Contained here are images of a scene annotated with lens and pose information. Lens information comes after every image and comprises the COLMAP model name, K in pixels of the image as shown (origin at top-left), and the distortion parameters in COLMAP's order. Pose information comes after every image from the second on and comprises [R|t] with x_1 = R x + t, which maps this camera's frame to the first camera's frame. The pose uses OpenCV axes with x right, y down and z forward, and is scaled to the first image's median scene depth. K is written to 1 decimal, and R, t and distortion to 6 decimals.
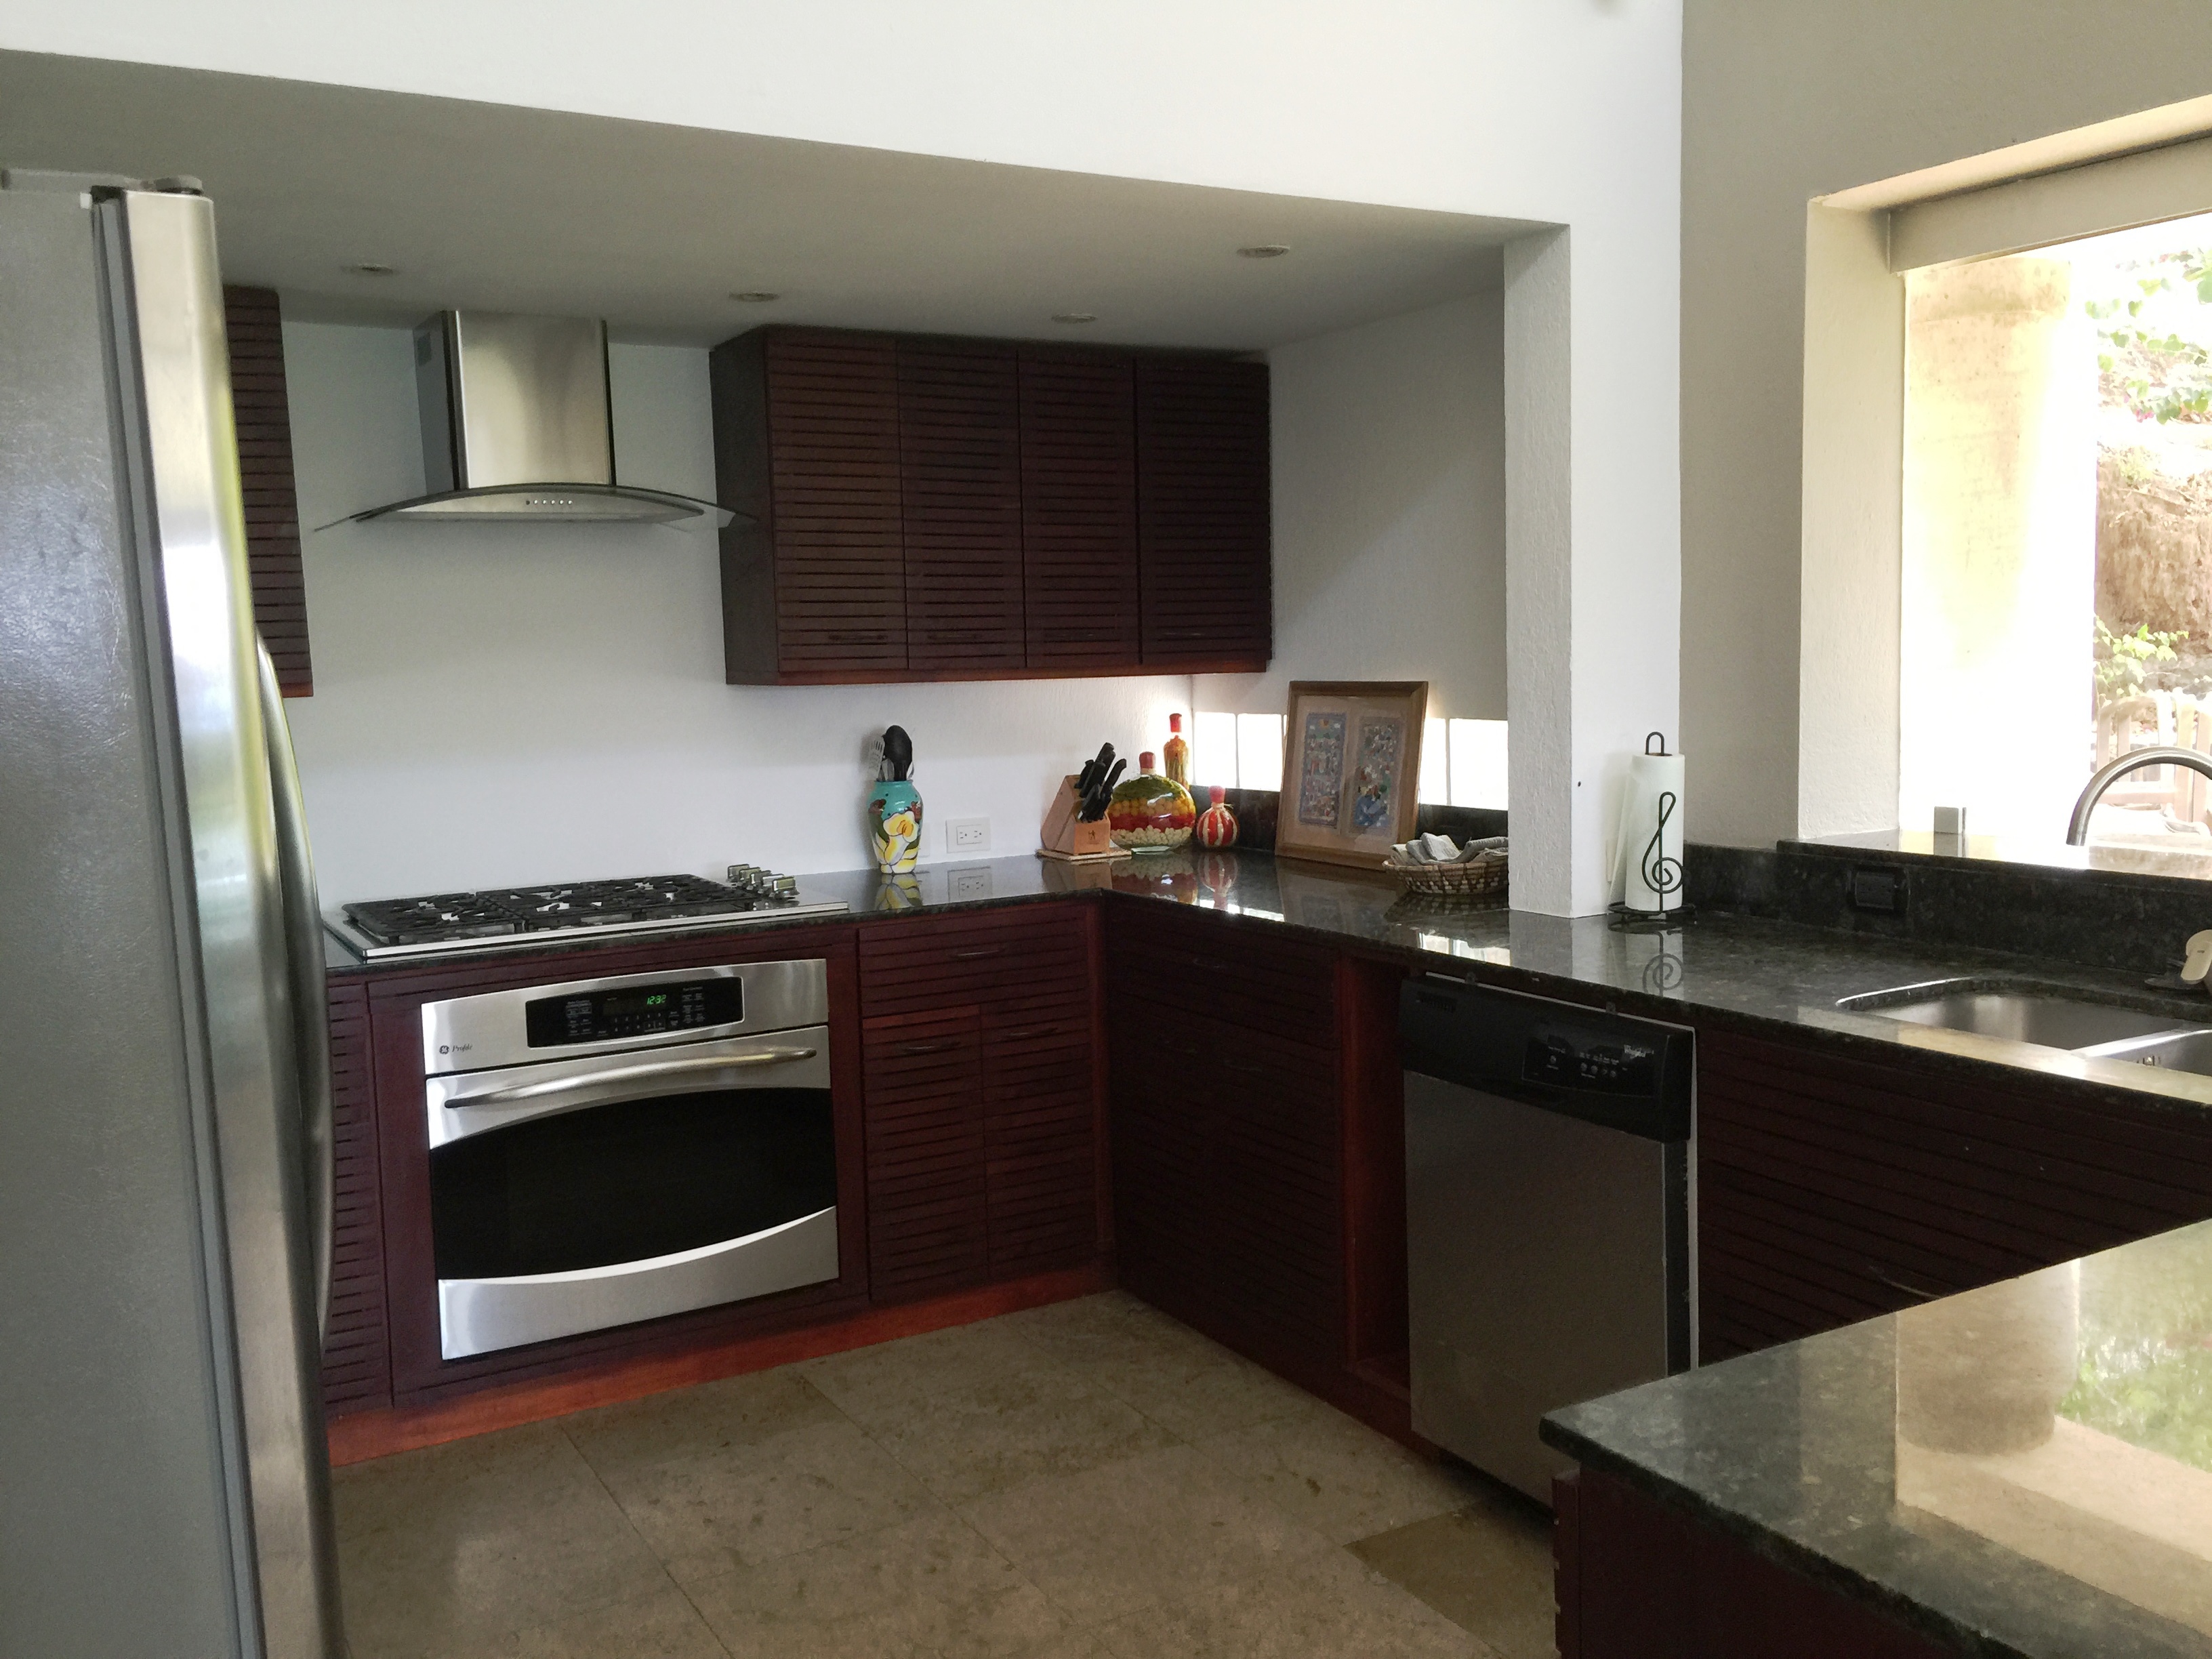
lens RADIAL K [[1894.6, 0, 1110.8], [0, 1894.6, 835.9], [0, 0, 1]] dist [0.074299, -0.066144]
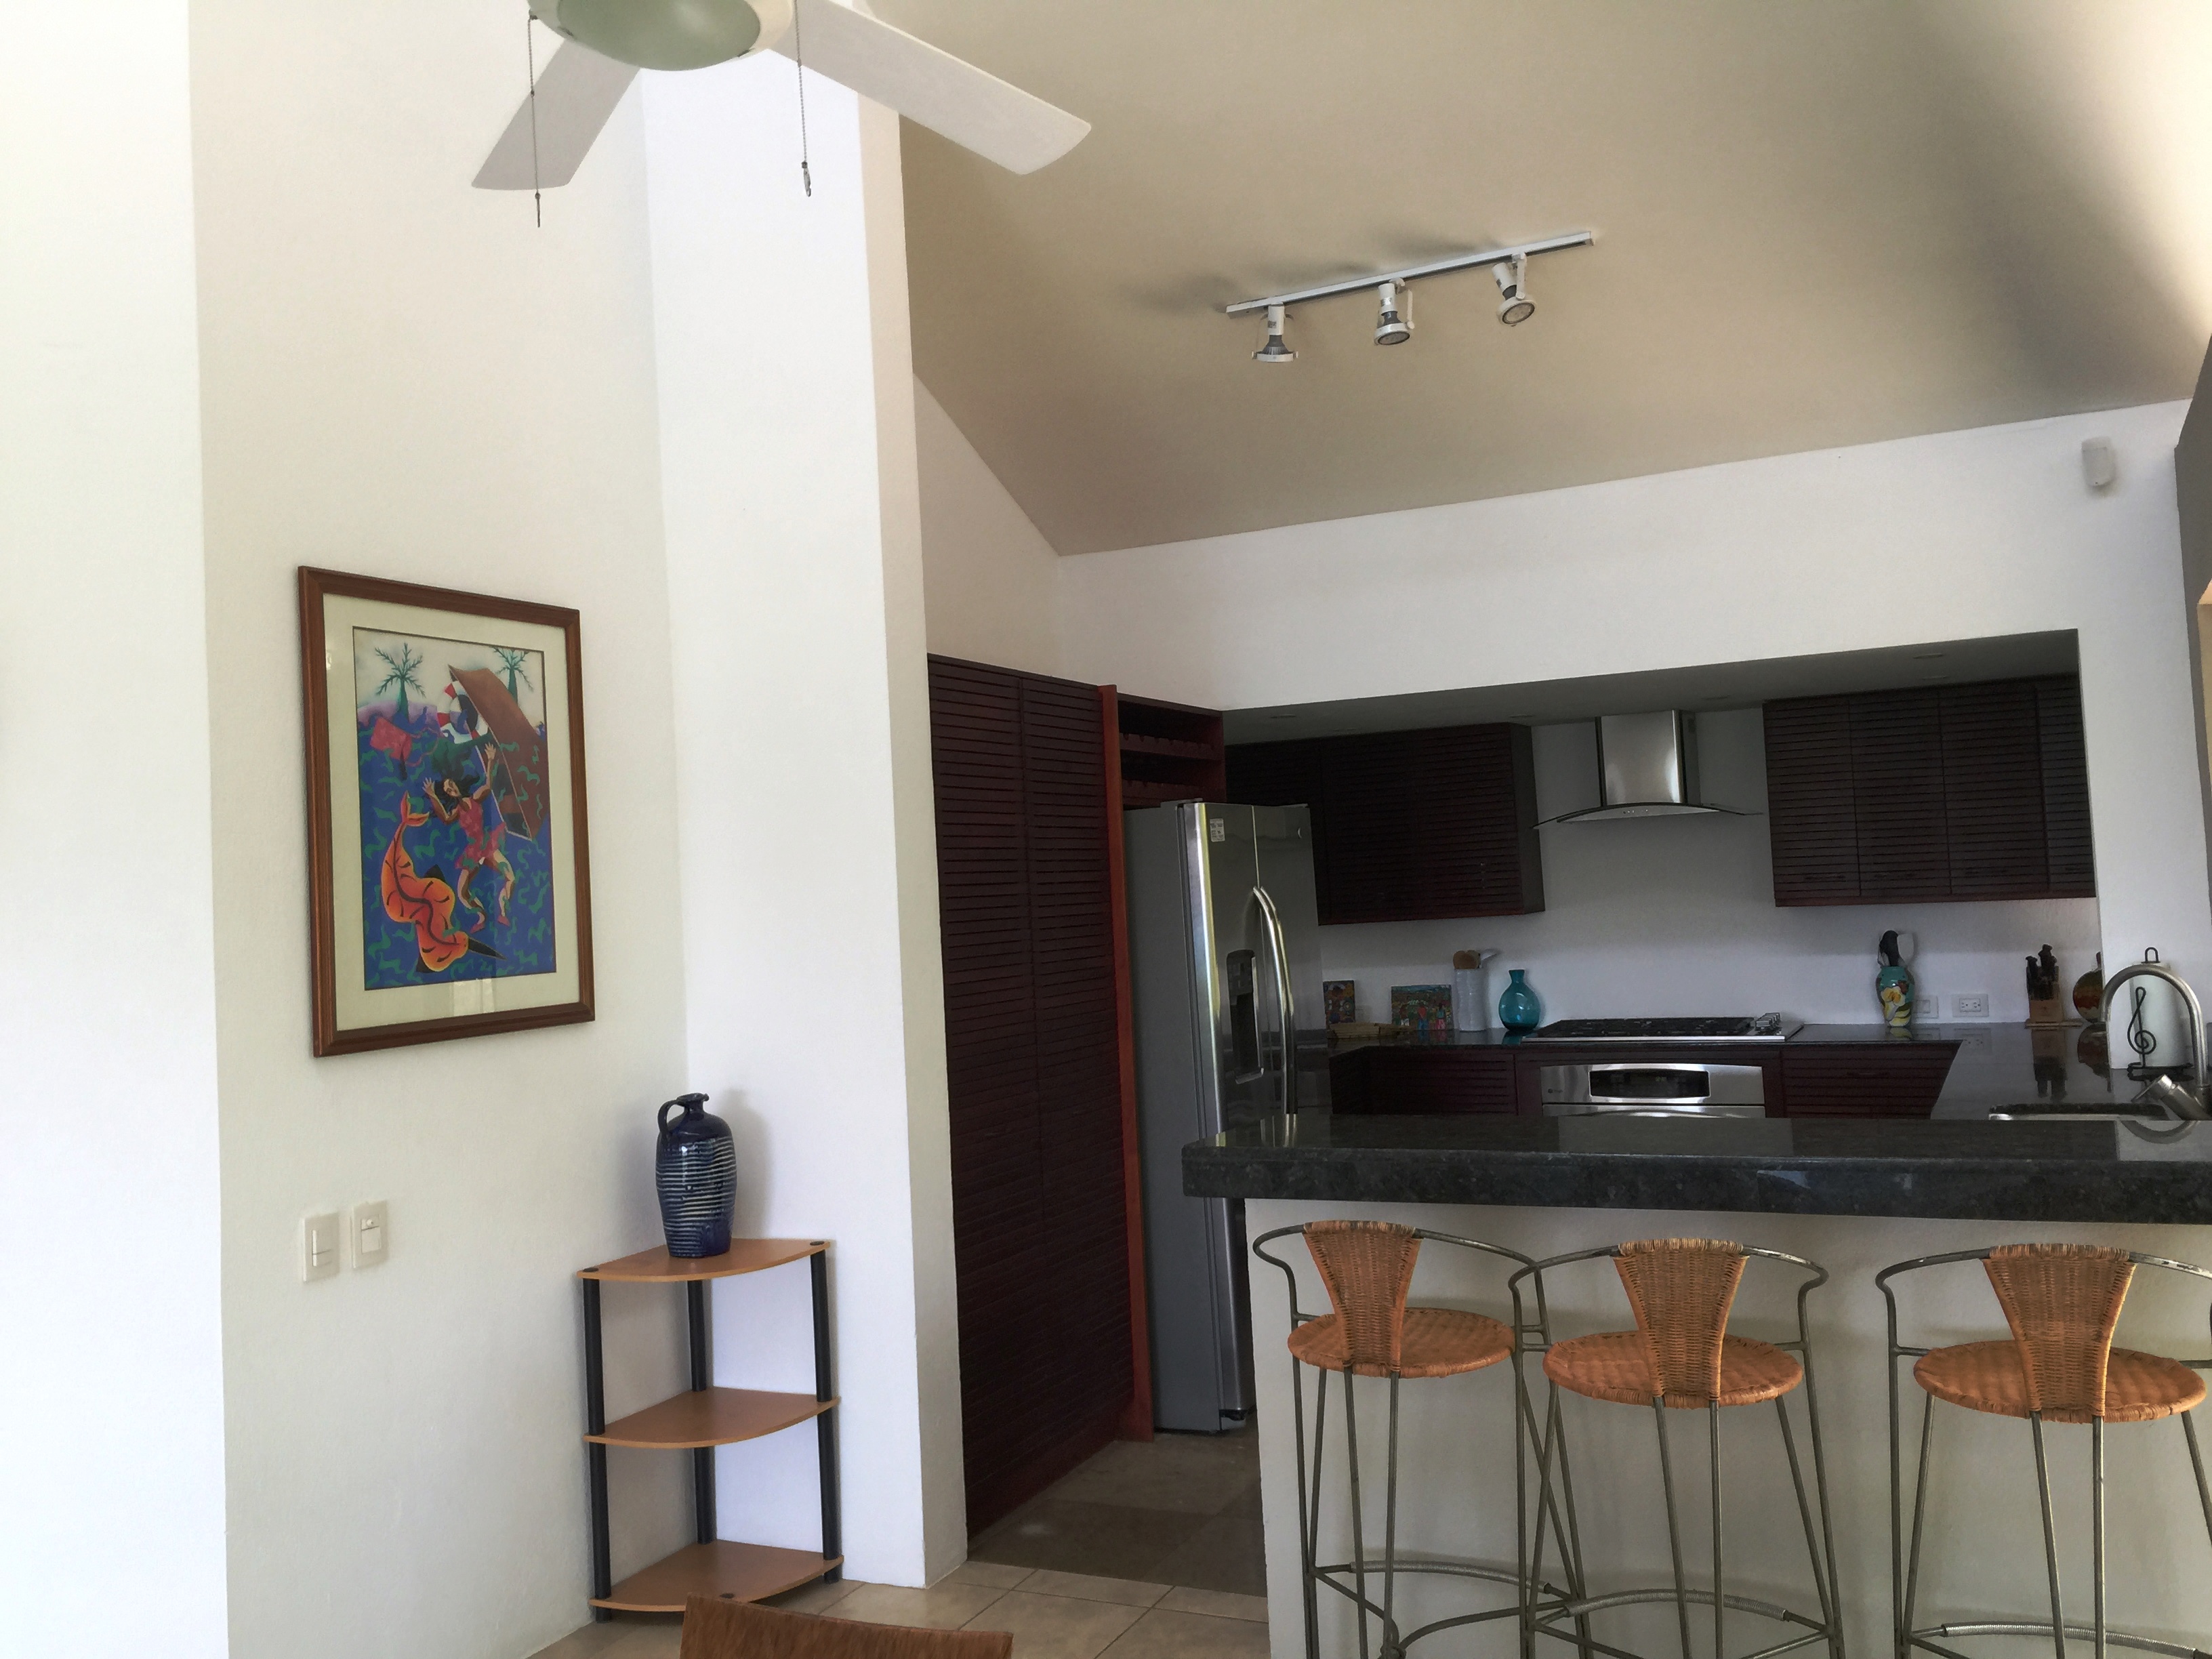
lens RADIAL K [[1894.6, 0, 1110.9], [0, 1894.6, 811.5], [0, 0, 1]] dist [0.074299, -0.066144]
pose [[0.565770, -0.040900, -0.823548, 0.879122], [-0.049540, 0.995279, -0.083463, 0.007427], [0.823073, 0.088019, 0.561073, -0.443947]]
